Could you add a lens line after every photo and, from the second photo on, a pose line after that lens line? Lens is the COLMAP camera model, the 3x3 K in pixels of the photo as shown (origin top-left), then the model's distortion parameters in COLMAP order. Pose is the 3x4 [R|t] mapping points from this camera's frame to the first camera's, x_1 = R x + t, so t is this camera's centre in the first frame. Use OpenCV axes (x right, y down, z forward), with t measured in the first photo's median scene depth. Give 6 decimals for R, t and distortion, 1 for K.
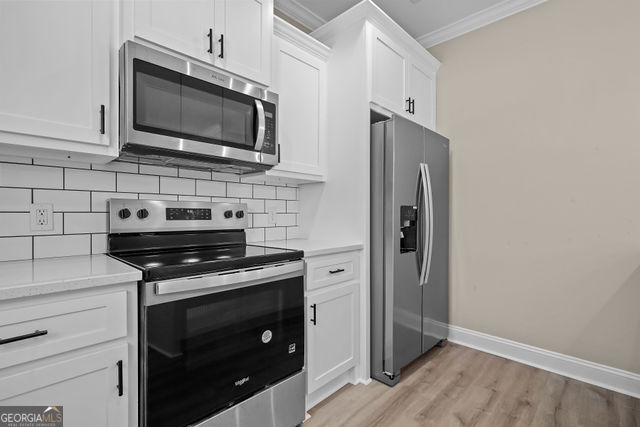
lens RADIAL K [[295.7, 0, 318.6], [0, 295.7, 212.6], [0, 0, 1]] dist [0.000418, -0.000112]
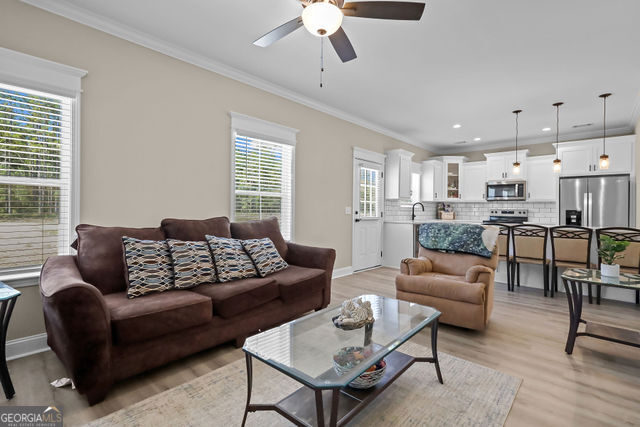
lens RADIAL K [[295.7, 0, 318.6], [0, 295.7, 212.6], [0, 0, 1]] dist [0.000418, -0.000112]
pose [[0.019629, 0.004996, -0.999795, 3.833705], [-0.010054, 0.999938, 0.004800, 0.016144], [0.999757, 0.009958, 0.019678, -1.806596]]
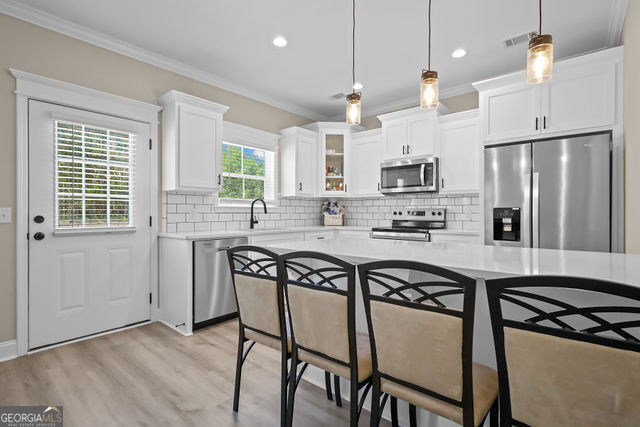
lens RADIAL K [[302.1, 0, 320.0], [0, 302.1, 213.5], [0, 0, 1]] dist [0.003196, 0.000848]
pose [[0.063114, -0.000801, -0.998006, 2.126034], [0.003517, 0.999994, -0.000580, 0.005515], [0.998000, -0.003473, 0.063116, 0.052388]]
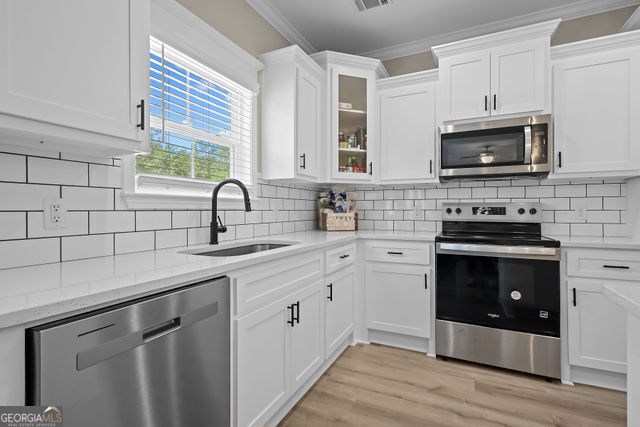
lens RADIAL K [[302.1, 0, 320.0], [0, 302.1, 213.5], [0, 0, 1]] dist [0.003196, 0.000848]
pose [[0.310764, 0.007521, -0.950457, 0.821350], [0.003553, 0.999953, 0.009074, 0.001067], [0.950480, -0.006197, 0.310723, -0.328122]]
